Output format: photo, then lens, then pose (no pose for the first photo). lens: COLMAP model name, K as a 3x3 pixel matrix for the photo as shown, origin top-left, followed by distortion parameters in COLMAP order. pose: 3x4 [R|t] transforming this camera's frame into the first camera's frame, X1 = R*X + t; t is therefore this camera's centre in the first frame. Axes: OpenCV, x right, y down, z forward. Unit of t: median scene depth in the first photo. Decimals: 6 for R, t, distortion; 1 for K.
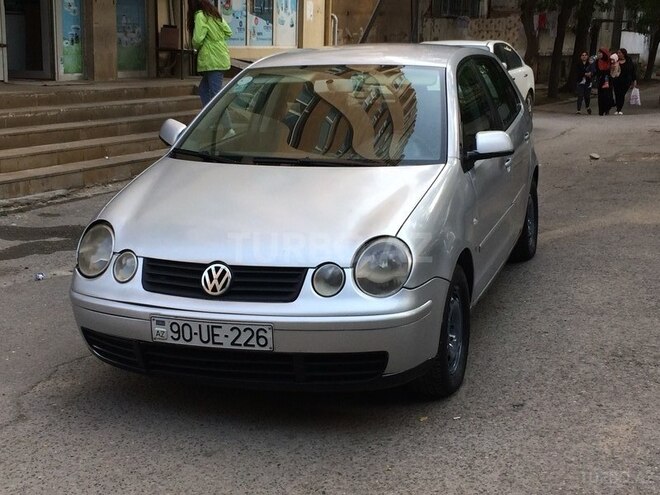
lens RADIAL K [[1002.8, 0, 330.0], [0, 1002.8, 247.5], [0, 0, 1]] dist [0.021765, 0.049256]
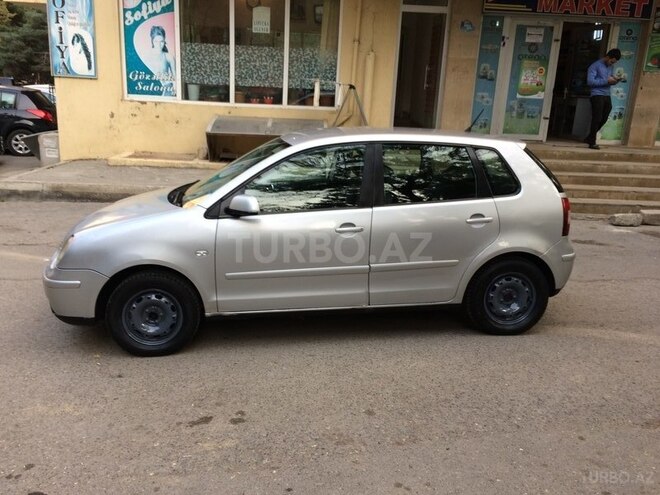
lens RADIAL K [[578.1, 0, 330.0], [0, 578.1, 247.5], [0, 0, 1]] dist [0.053618, -0.000252]
pose [[0.450060, 0.245206, -0.858673, 0.323854], [-0.215462, 0.962971, 0.162058, -0.074144], [0.866615, 0.112076, 0.486228, 0.260242]]
